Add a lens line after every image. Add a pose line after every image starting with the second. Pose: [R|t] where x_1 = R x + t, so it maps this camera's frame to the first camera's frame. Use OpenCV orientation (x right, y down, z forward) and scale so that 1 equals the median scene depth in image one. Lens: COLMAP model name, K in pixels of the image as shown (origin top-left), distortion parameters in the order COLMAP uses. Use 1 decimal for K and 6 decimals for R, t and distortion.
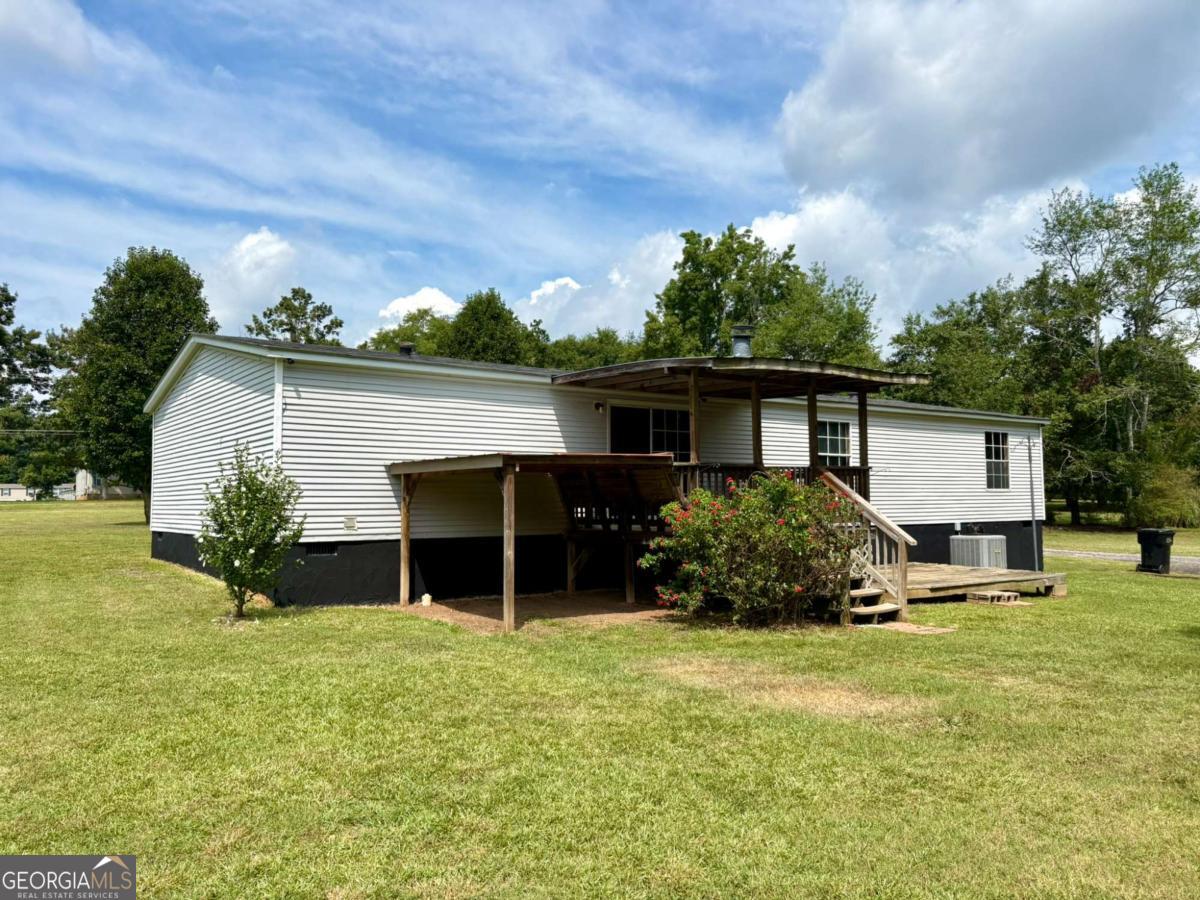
lens RADIAL K [[914.7, 0, 601.3], [0, 914.7, 455.6], [0, 0, 1]] dist [0.061505, -0.011321]
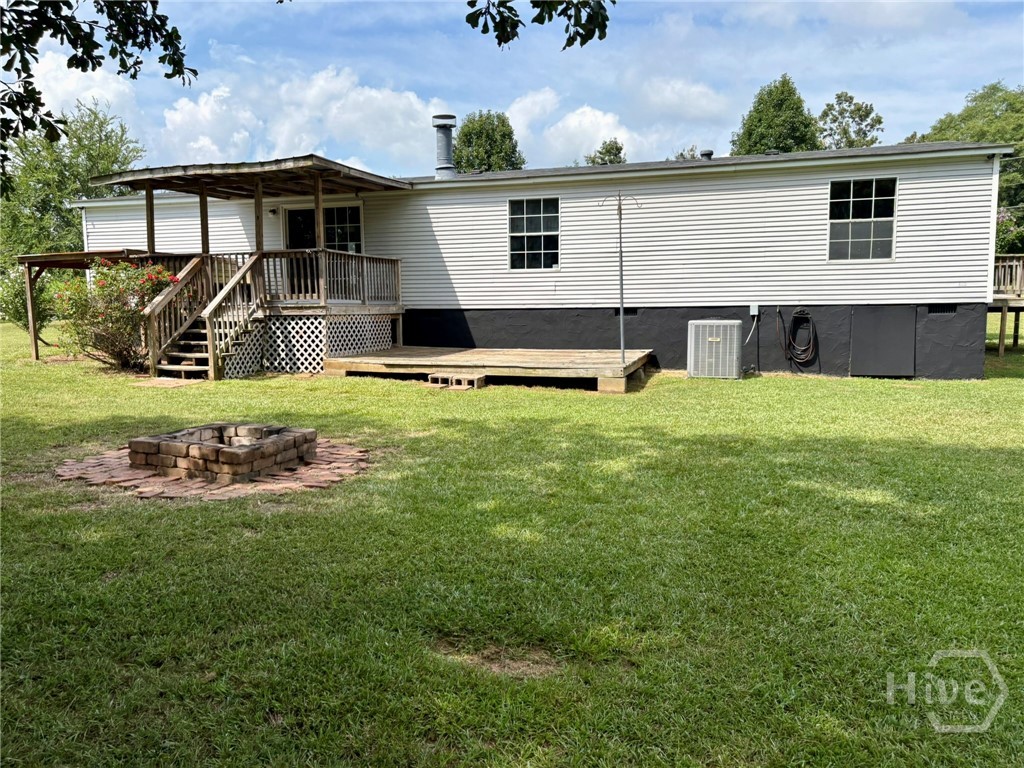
lens RADIAL K [[780.5, 0, 513.5], [0, 780.5, 382.0], [0, 0, 1]] dist [0.061505, -0.011321]
pose [[0.608382, 0.077642, -0.789837, 0.776404], [0.047923, 0.989793, 0.134211, 0.035441], [0.792196, -0.119503, 0.598452, 0.397583]]
